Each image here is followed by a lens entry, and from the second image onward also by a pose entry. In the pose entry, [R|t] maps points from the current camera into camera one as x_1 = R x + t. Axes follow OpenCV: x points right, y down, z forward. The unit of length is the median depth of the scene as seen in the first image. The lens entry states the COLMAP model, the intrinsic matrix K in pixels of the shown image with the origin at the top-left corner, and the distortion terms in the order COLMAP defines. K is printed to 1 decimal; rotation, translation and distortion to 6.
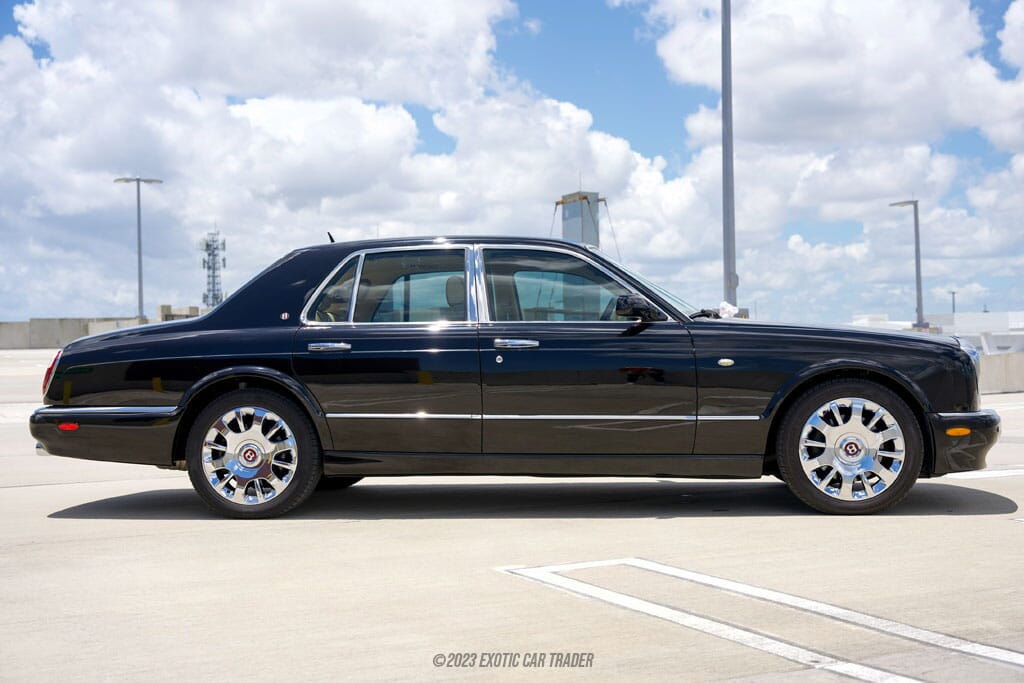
lens RADIAL K [[1332.9, 0, 516.1], [0, 1332.9, 346.2], [0, 0, 1]] dist [0.062146, 0.000000]
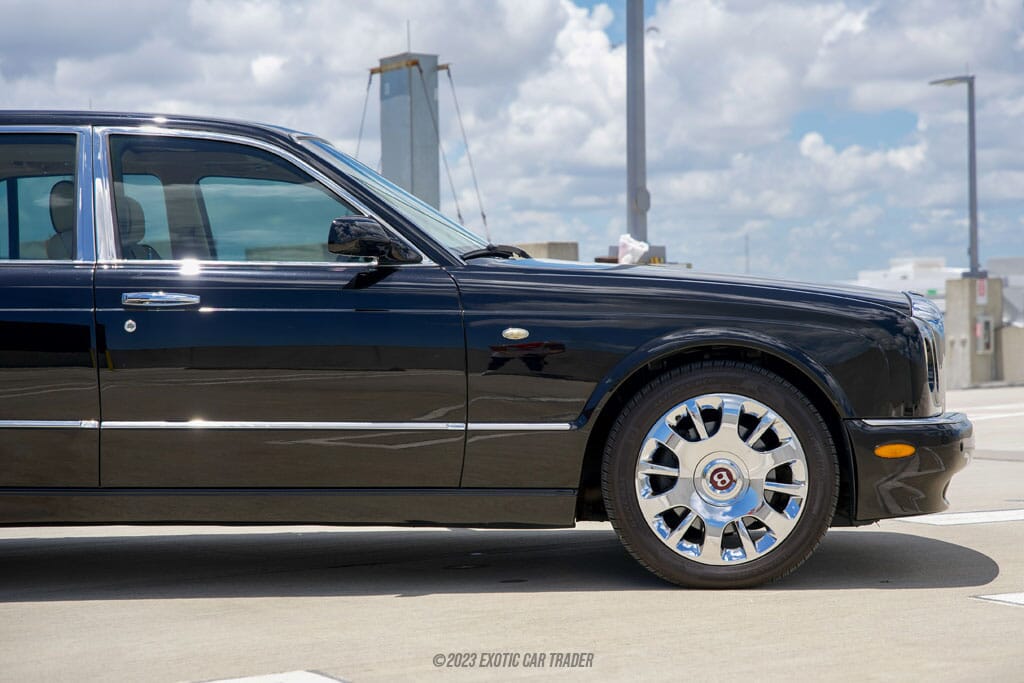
lens RADIAL K [[2097.5, 0, 539.1], [0, 2097.5, 367.1], [0, 0, 1]] dist [0.267248, 0.000000]
pose [[0.997005, 0.003943, 0.077239, 0.090089], [-0.006221, 0.999552, 0.029268, -0.000510], [-0.077089, -0.029661, 0.996583, 0.062429]]
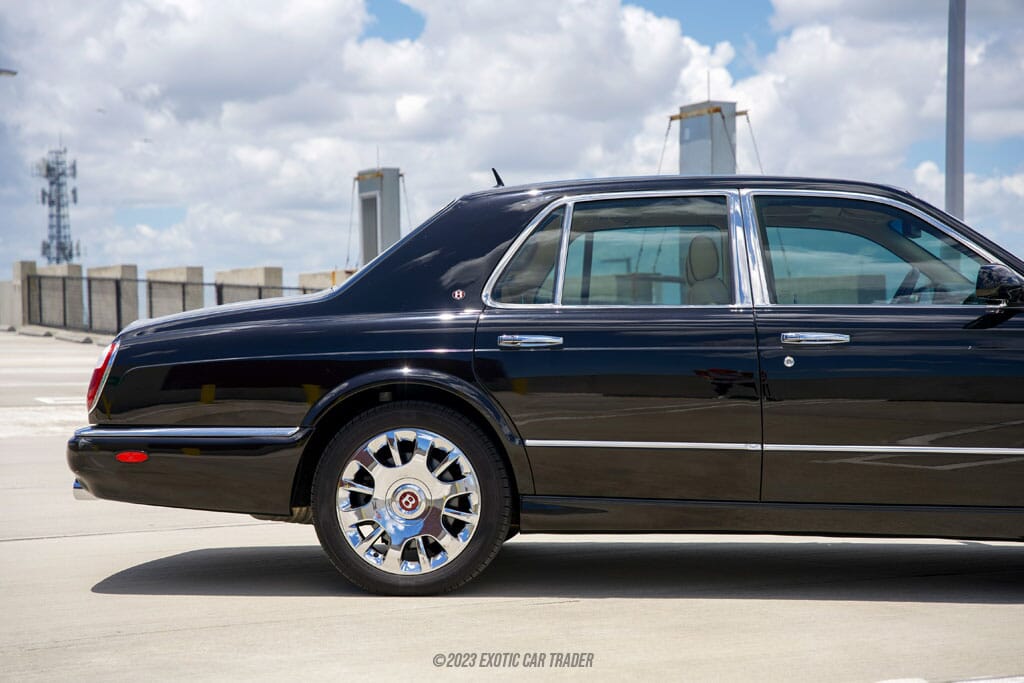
lens RADIAL K [[1958.7, 0, 504.5], [0, 1958.7, 347.2], [0, 0, 1]] dist [0.362445, 0.000000]
pose [[0.999971, 0.007453, 0.001533, -0.150182], [-0.007471, 0.999902, 0.011839, -0.007790], [-0.001445, -0.011850, 0.999929, 0.010252]]
